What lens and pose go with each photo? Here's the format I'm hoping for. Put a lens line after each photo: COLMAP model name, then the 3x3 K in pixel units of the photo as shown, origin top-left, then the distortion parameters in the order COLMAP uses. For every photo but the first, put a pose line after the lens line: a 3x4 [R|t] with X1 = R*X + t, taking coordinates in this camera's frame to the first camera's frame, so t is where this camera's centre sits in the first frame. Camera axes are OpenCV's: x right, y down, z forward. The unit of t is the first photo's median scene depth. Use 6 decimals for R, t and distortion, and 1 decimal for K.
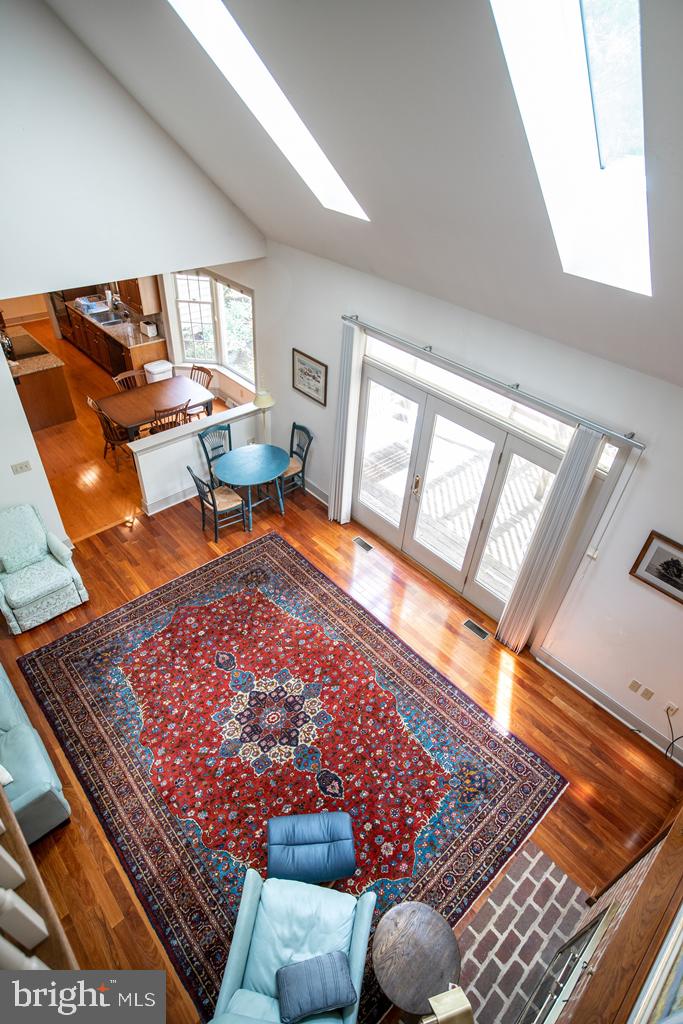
lens RADIAL K [[546.6, 0, 340.5], [0, 546.6, 512.3], [0, 0, 1]] dist [-0.053148, 0.031659]
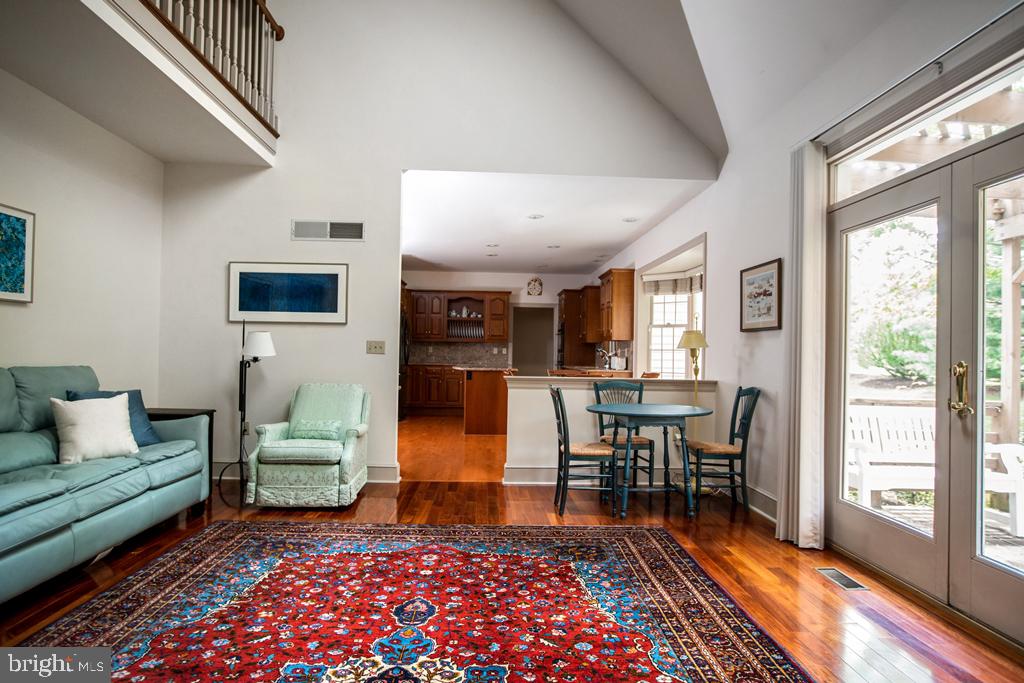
lens RADIAL K [[546.6, 0, 510.2], [0, 546.6, 346.0], [0, 0, 1]] dist [-0.053148, 0.031659]
pose [[0.763511, -0.051769, -0.643717, 0.158731], [-0.386892, 0.761434, -0.520128, 0.307282], [0.517074, 0.646172, 0.561334, 0.630953]]
